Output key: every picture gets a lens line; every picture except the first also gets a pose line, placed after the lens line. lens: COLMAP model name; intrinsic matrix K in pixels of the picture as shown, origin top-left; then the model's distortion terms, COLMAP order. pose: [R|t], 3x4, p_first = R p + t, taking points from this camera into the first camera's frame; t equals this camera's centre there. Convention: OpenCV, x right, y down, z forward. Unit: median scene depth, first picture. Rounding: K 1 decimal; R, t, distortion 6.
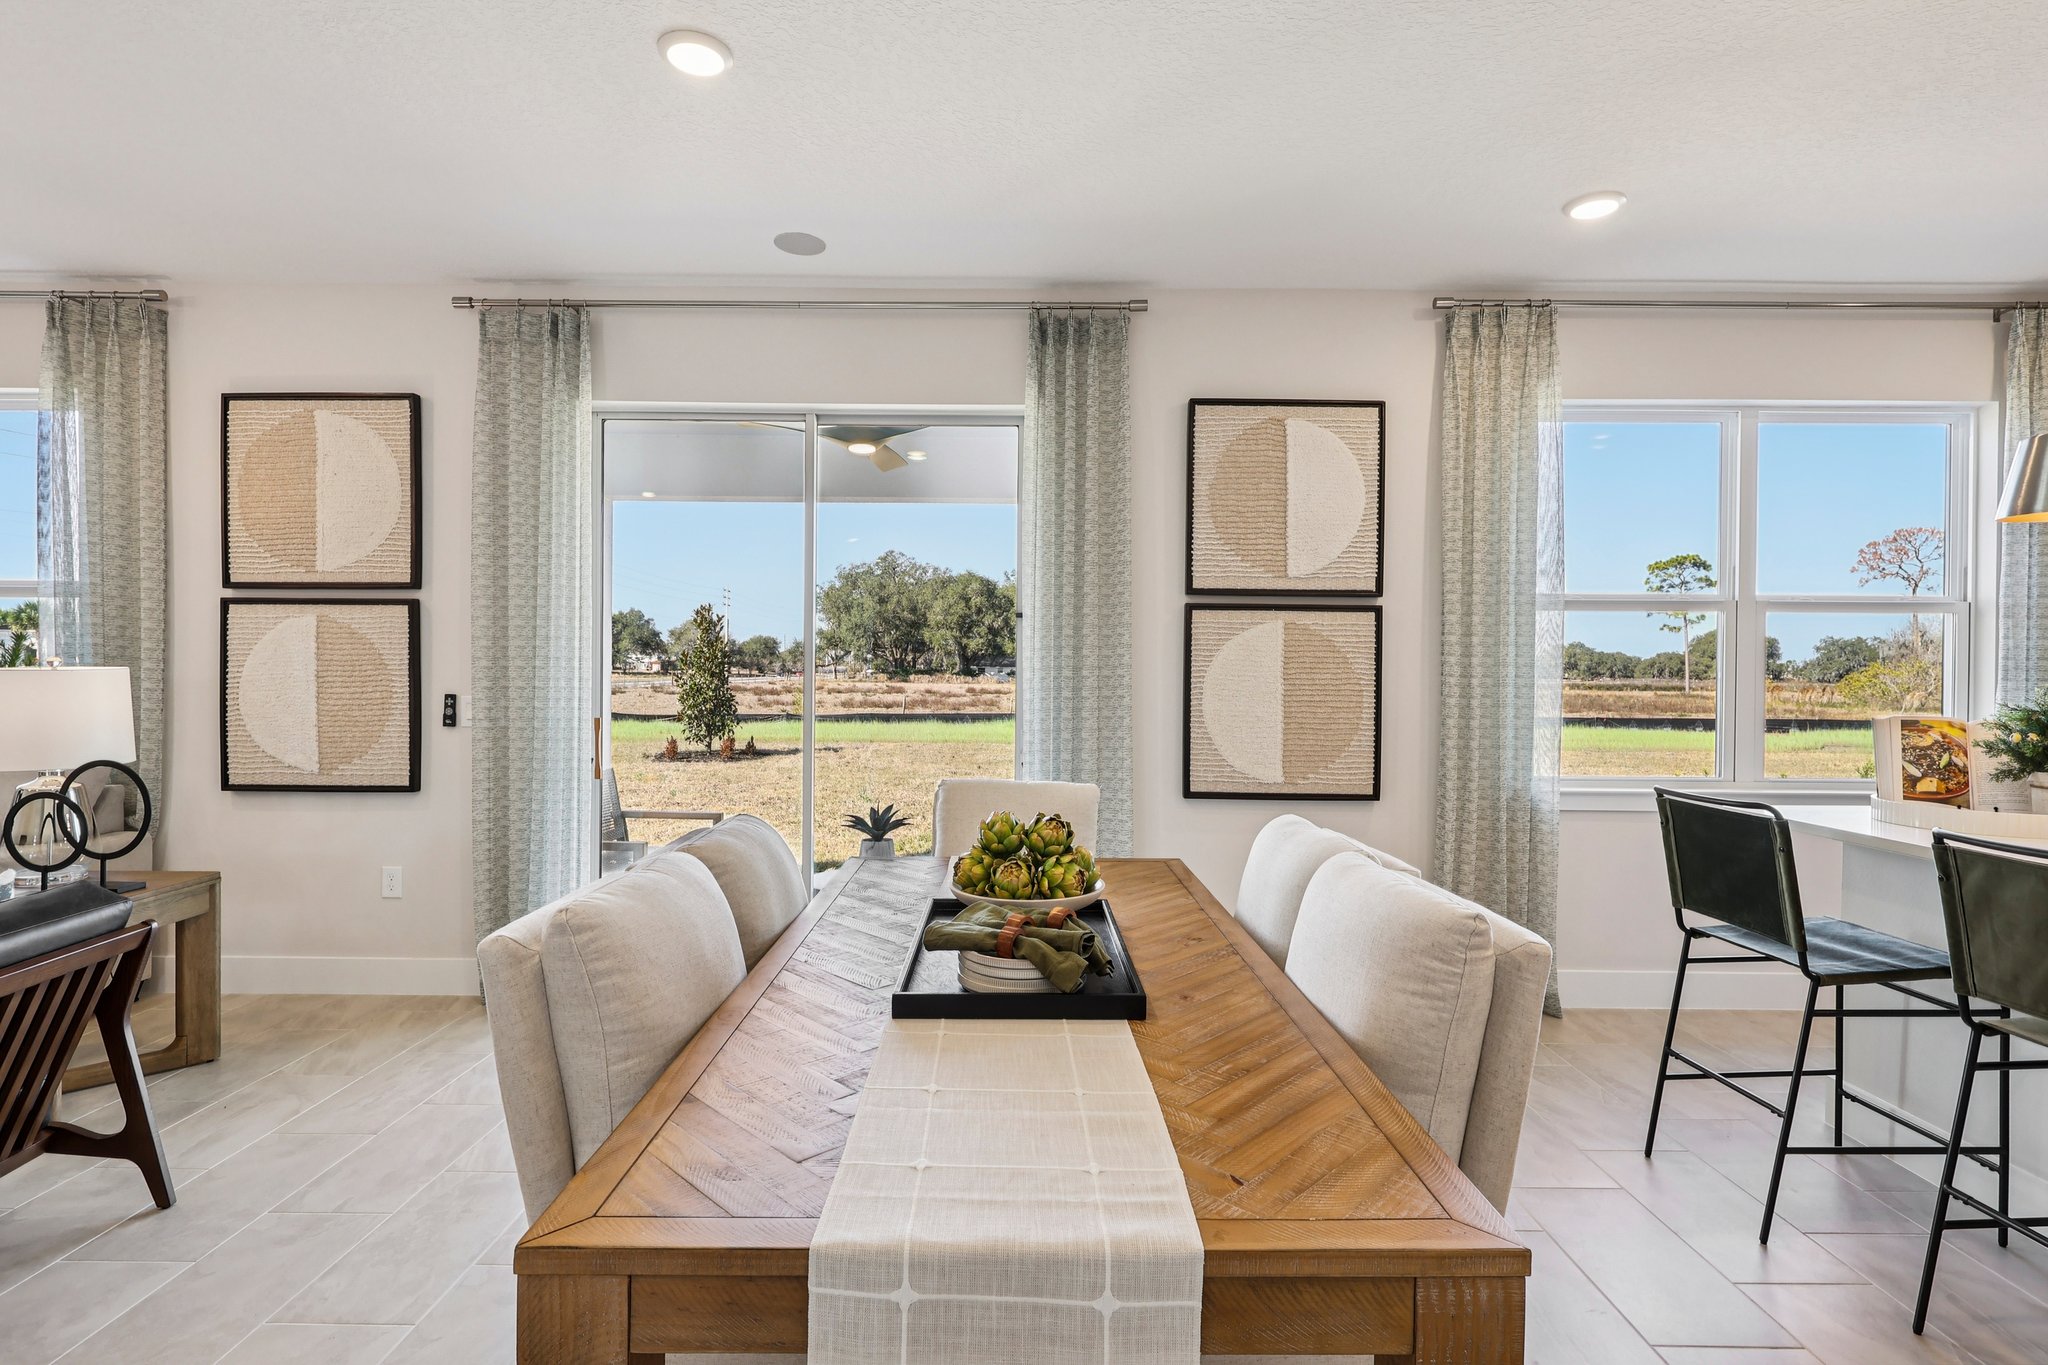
lens RADIAL K [[1030.1, 0, 1019.6], [0, 1030.1, 678.3], [0, 0, 1]] dist [0.002609, 0.000387]
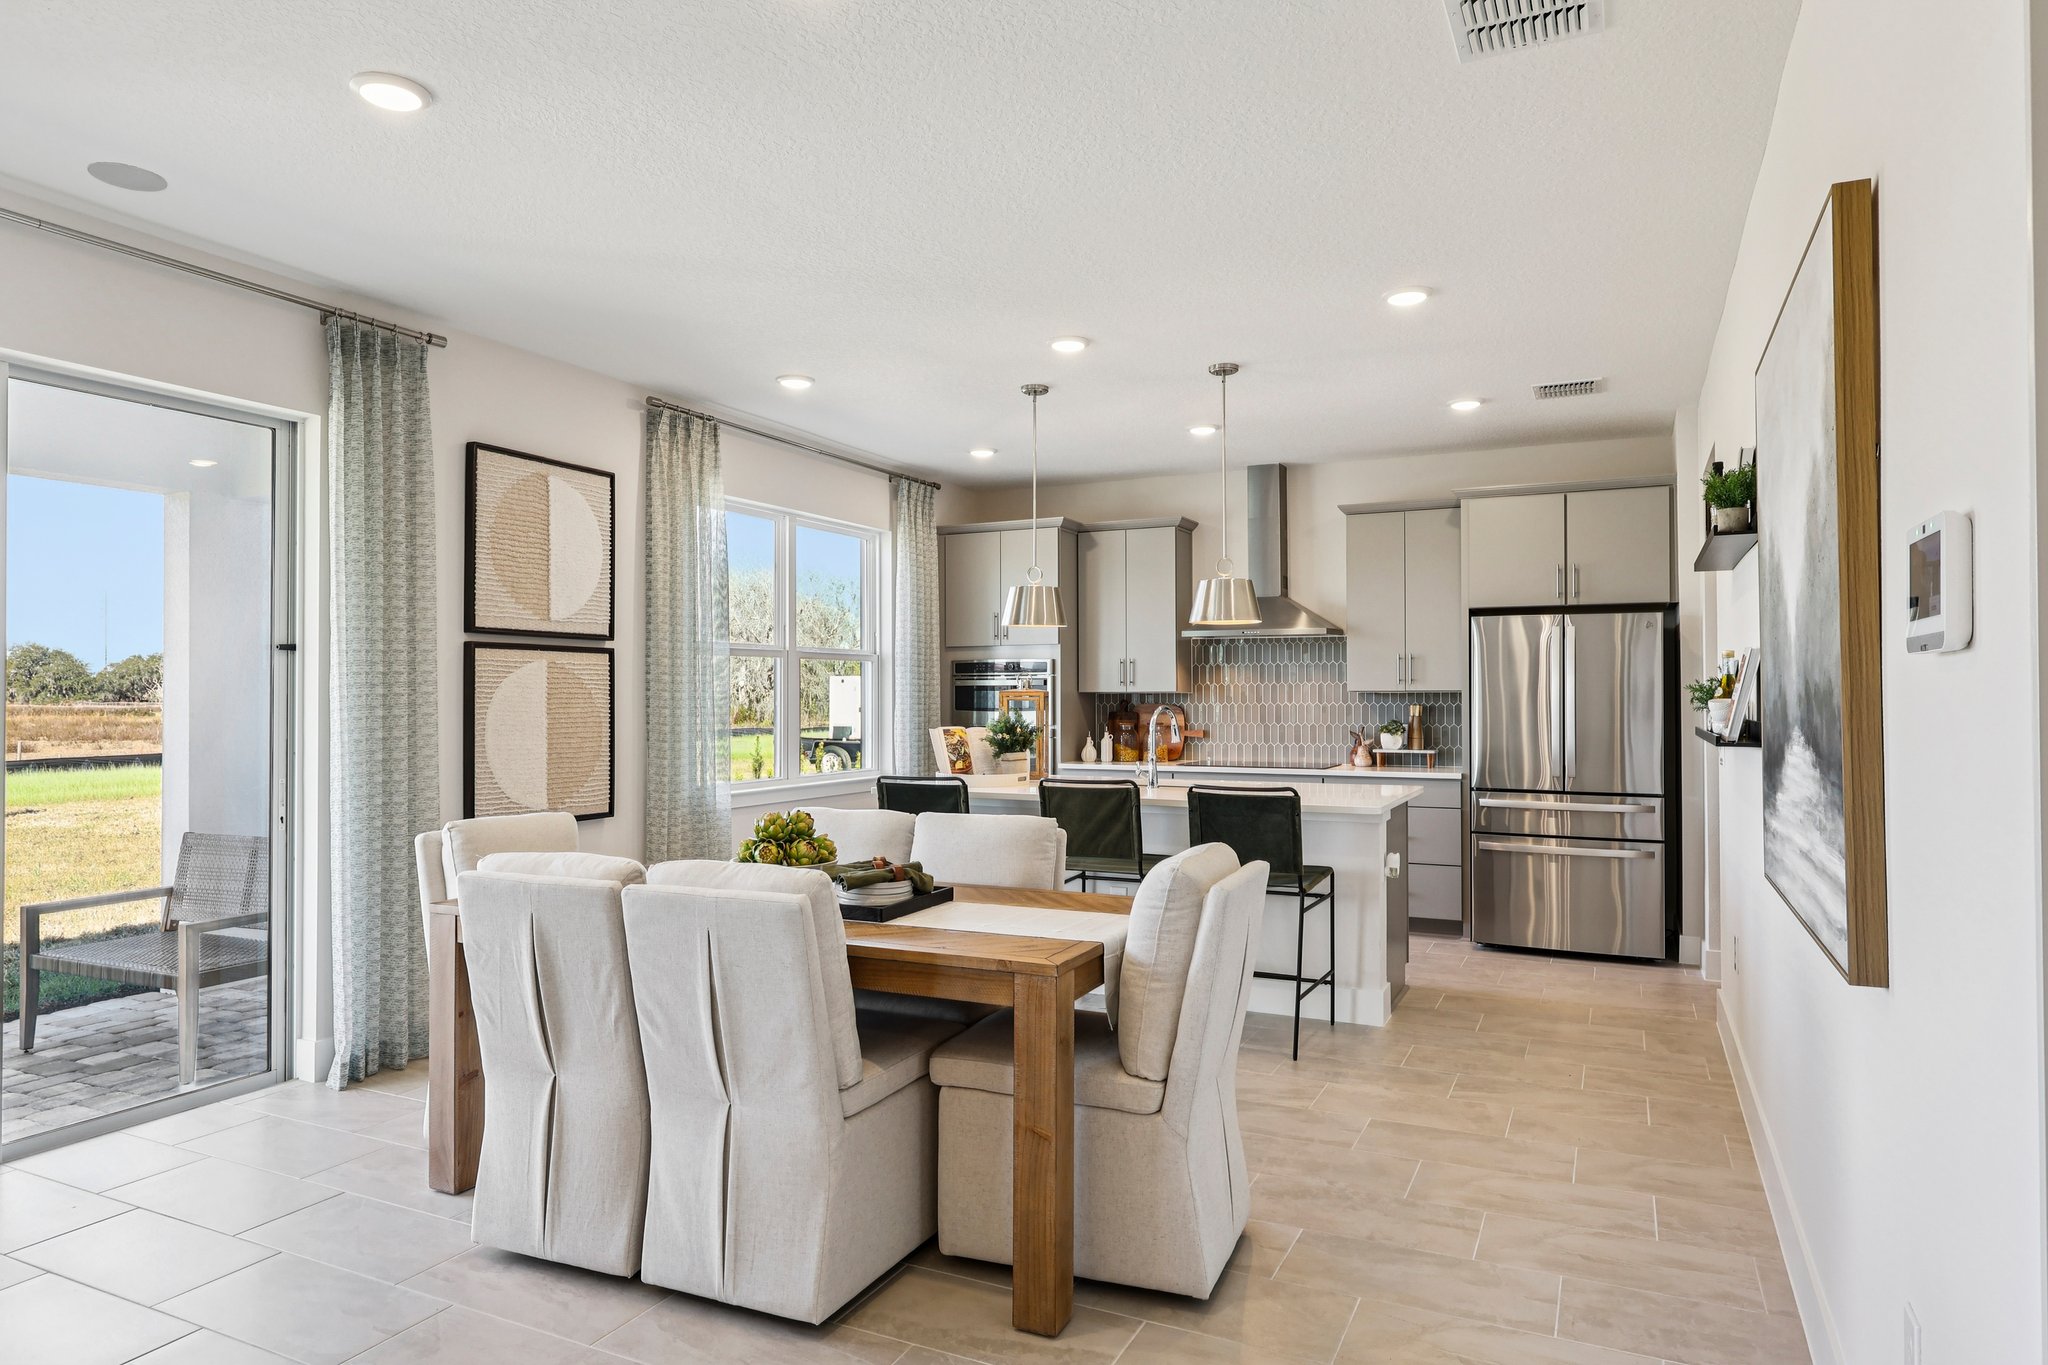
lens RADIAL K [[1231.0, 0, 1063.4], [0, 1231.0, 684.2], [0, 0, 1]] dist [-0.002271, -0.000053]
pose [[0.411469, -0.000092, 0.911424, -0.706781], [0.013741, 0.999887, -0.006102, -0.014868], [-0.911320, 0.015035, 0.411424, -0.033210]]
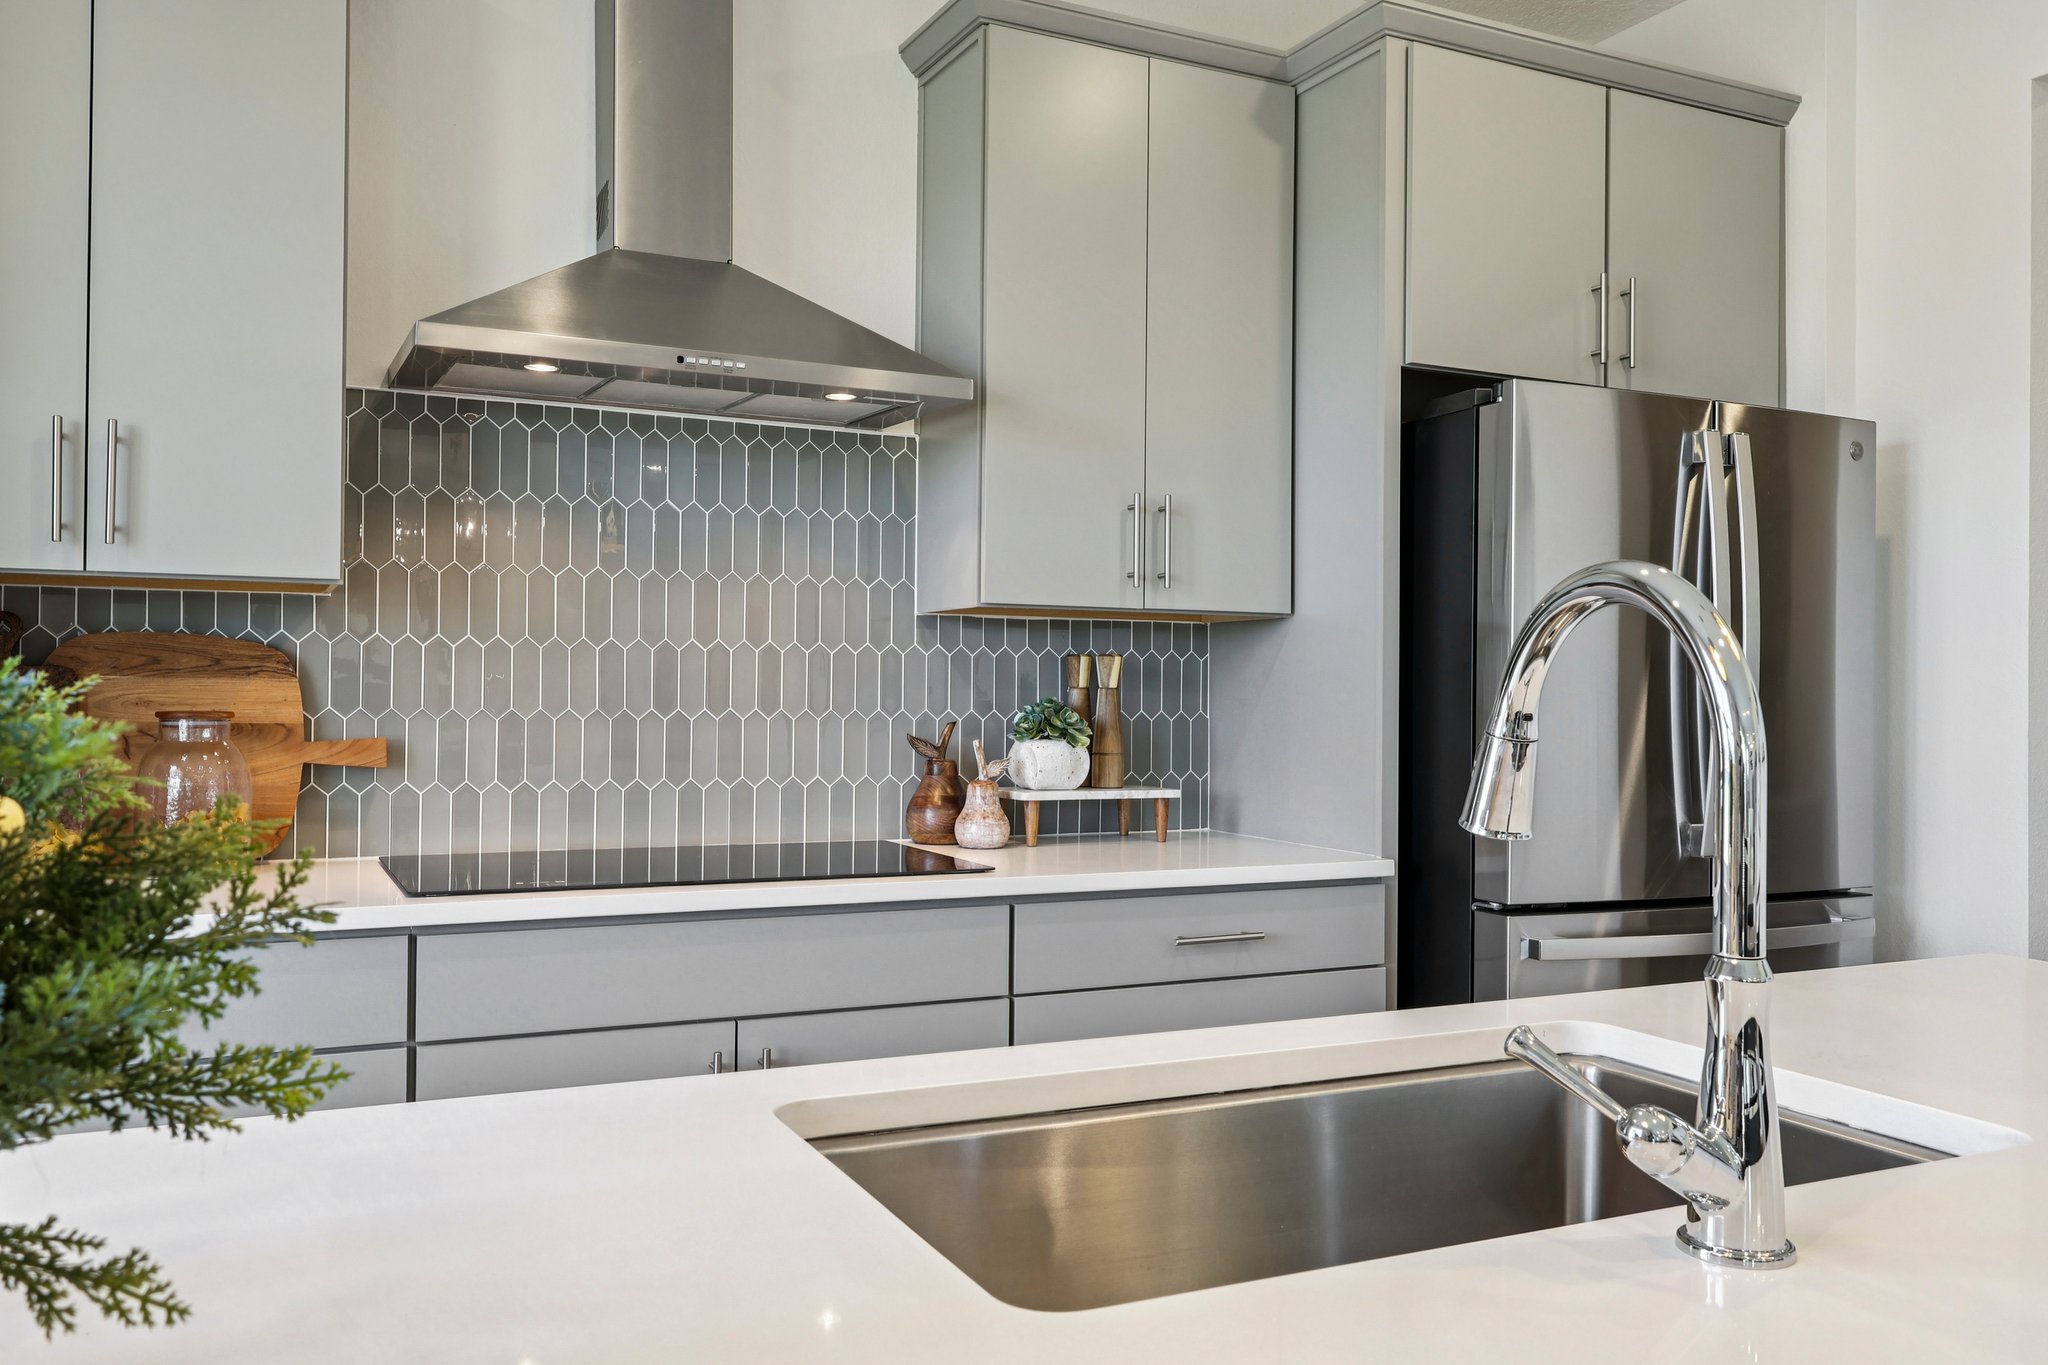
lens RADIAL K [[1647.6, 0, 1057.3], [0, 1647.6, 669.5], [0, 0, 1]] dist [-0.009578, 0.010536]
pose [[-0.437955, -0.000648, 0.898997, 0.494843], [-0.003569, 0.999993, -0.001017, 0.021834], [-0.898990, -0.003654, -0.437954, 0.651634]]
